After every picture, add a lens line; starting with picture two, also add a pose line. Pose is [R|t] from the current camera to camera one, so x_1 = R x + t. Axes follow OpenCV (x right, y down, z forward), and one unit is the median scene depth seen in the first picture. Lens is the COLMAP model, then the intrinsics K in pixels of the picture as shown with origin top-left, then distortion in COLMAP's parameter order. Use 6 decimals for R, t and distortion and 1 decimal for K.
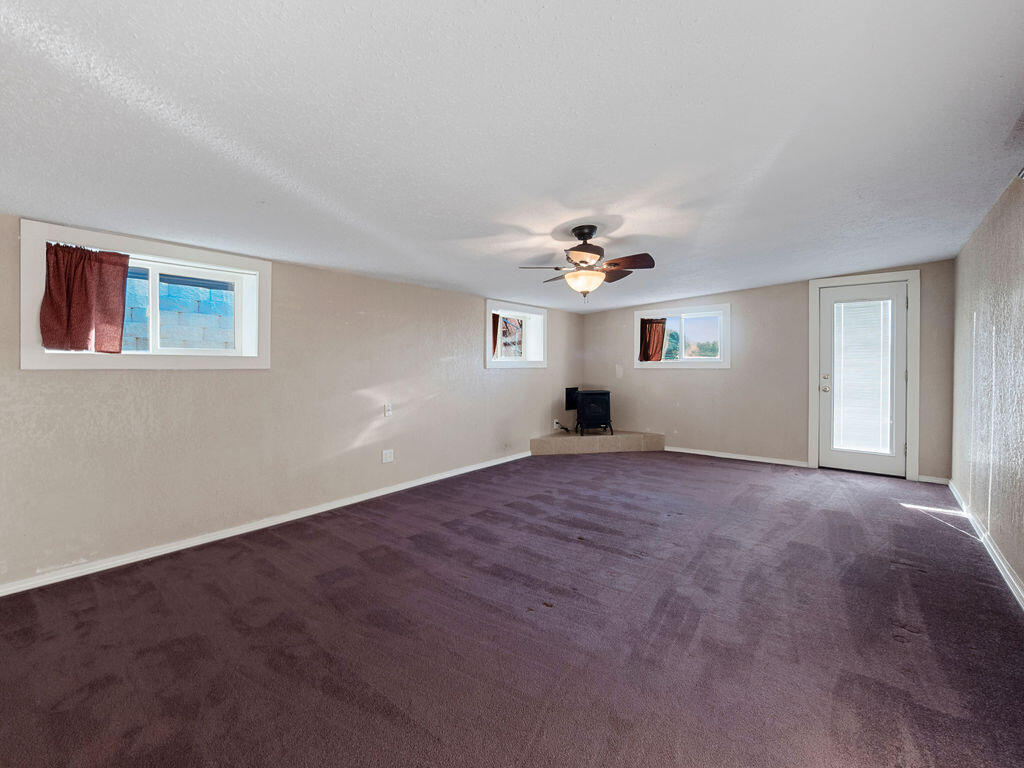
lens RADIAL K [[409.8, 0, 516.0], [0, 409.8, 374.3], [0, 0, 1]] dist [0.000637, -0.000061]
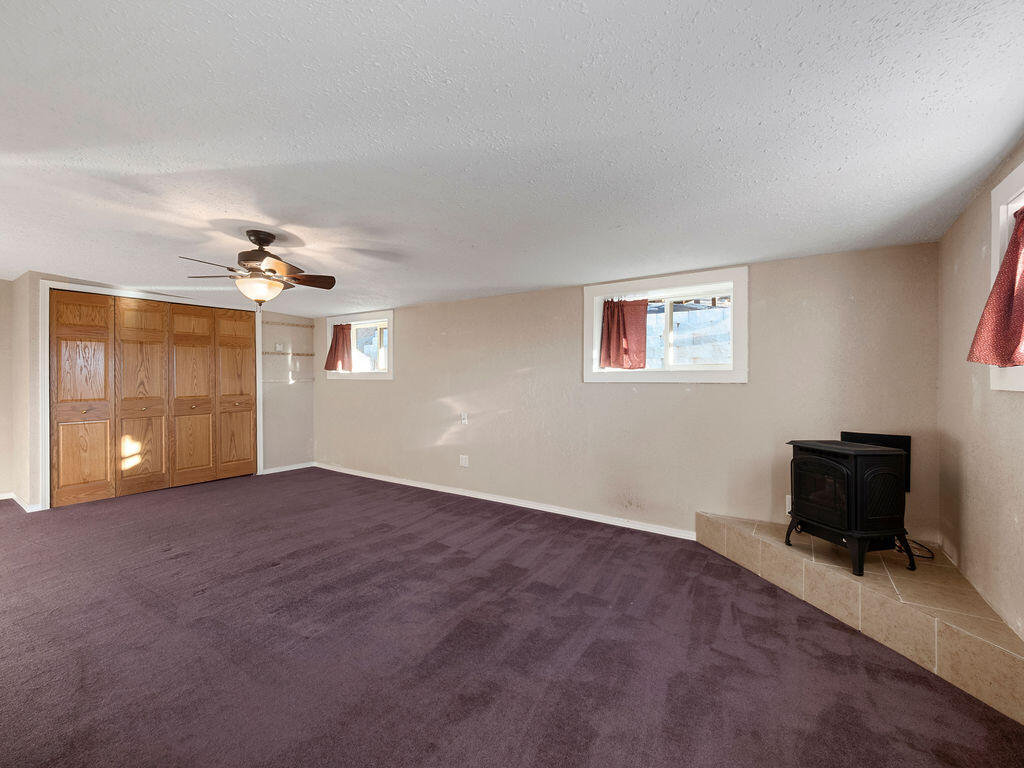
lens RADIAL K [[431.2, 0, 515.4], [0, 431.2, 380.1], [0, 0, 1]] dist [0.002520, -0.000056]
pose [[0.132254, 0.007160, -0.991190, 0.850339], [-0.020839, 0.999773, 0.004442, -0.022701], [0.990997, 0.020068, 0.132373, 0.997672]]
